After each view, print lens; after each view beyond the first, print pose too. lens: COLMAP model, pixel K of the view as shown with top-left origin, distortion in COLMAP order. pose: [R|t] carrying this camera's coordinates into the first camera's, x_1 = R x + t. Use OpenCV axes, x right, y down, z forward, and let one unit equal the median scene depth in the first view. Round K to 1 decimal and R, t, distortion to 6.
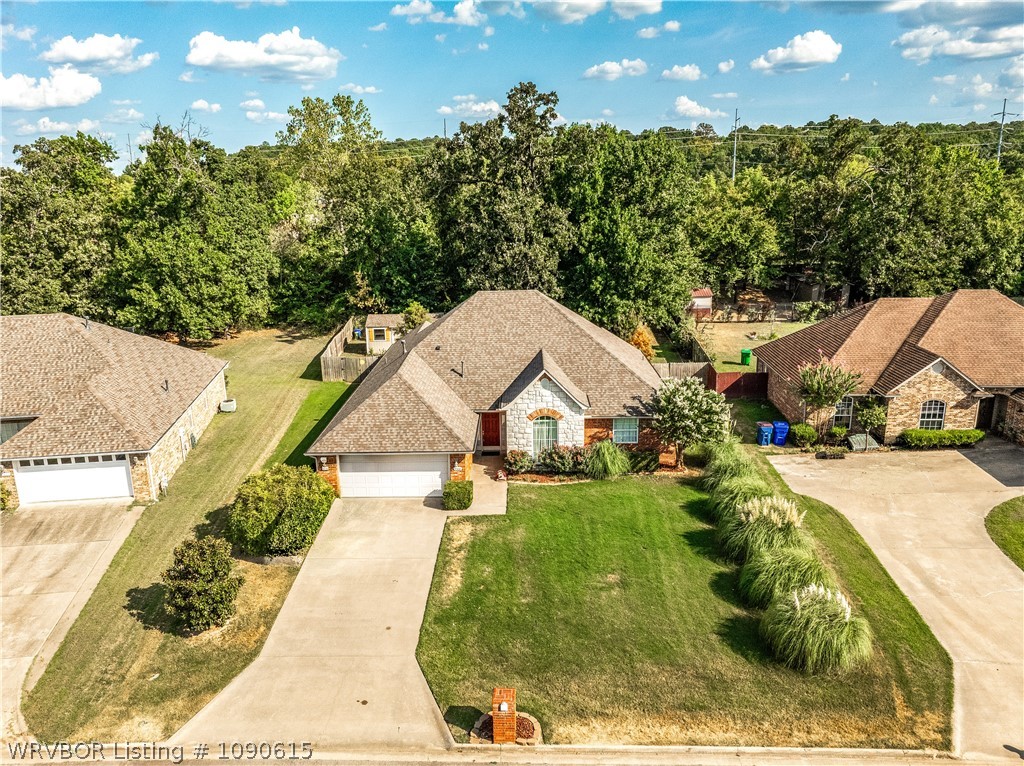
lens RADIAL K [[779.0, 0, 488.7], [0, 779.0, 385.3], [0, 0, 1]] dist [-0.063191, 0.031296]
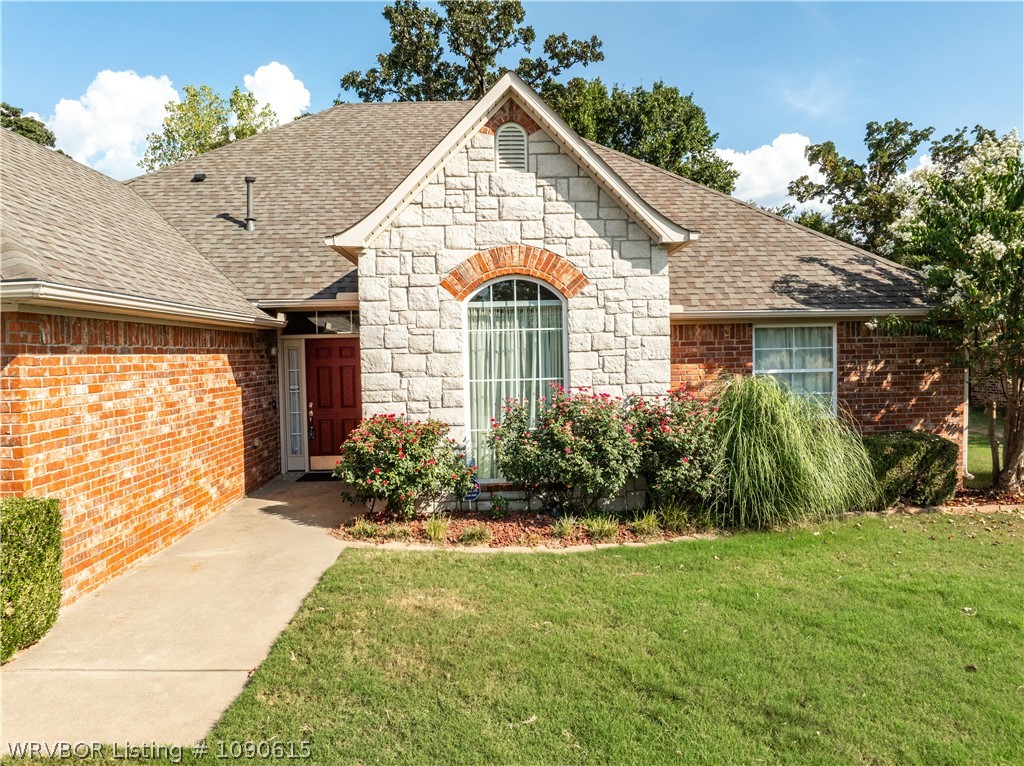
lens RADIAL K [[713.2, 0, 525.6], [0, 713.2, 372.0], [0, 0, 1]] dist [-0.052675, 0.024380]
pose [[0.995344, 0.004687, 0.096267, 0.056634], [0.017851, 0.972573, -0.231912, 0.127487], [-0.094714, 0.232551, 0.967962, 0.823553]]
